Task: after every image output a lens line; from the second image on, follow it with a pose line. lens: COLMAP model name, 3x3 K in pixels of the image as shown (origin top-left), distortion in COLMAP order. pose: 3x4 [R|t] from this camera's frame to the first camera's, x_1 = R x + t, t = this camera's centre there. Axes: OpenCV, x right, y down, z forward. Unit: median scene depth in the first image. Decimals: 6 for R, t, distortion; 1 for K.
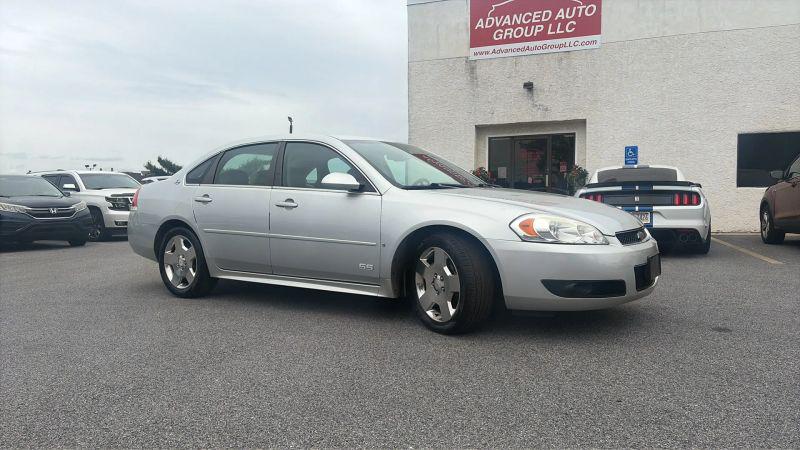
lens RADIAL K [[574.6, 0, 396.7], [0, 574.6, 226.4], [0, 0, 1]] dist [0.039577, -0.004227]
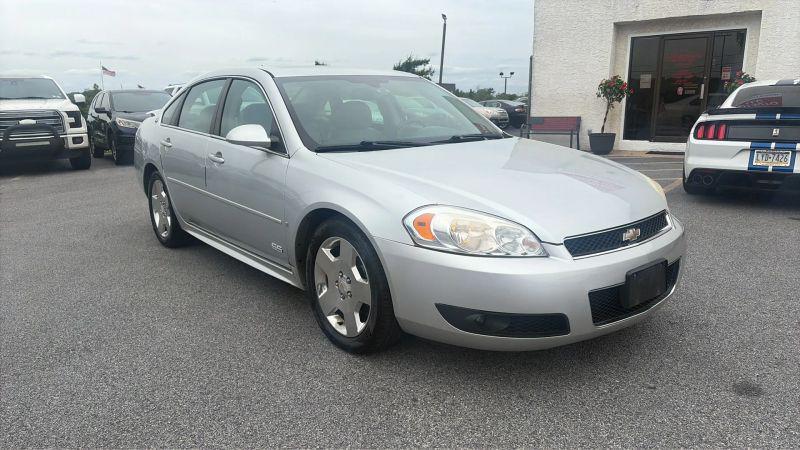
lens RADIAL K [[576.7, 0, 403.5], [0, 576.7, 224.3], [0, 0, 1]] dist [0.049142, -0.049538]
pose [[0.960727, 0.058439, -0.271271, 0.164125], [-0.012715, 0.985817, 0.167339, -0.048348], [0.277203, -0.157318, 0.947845, 0.143650]]
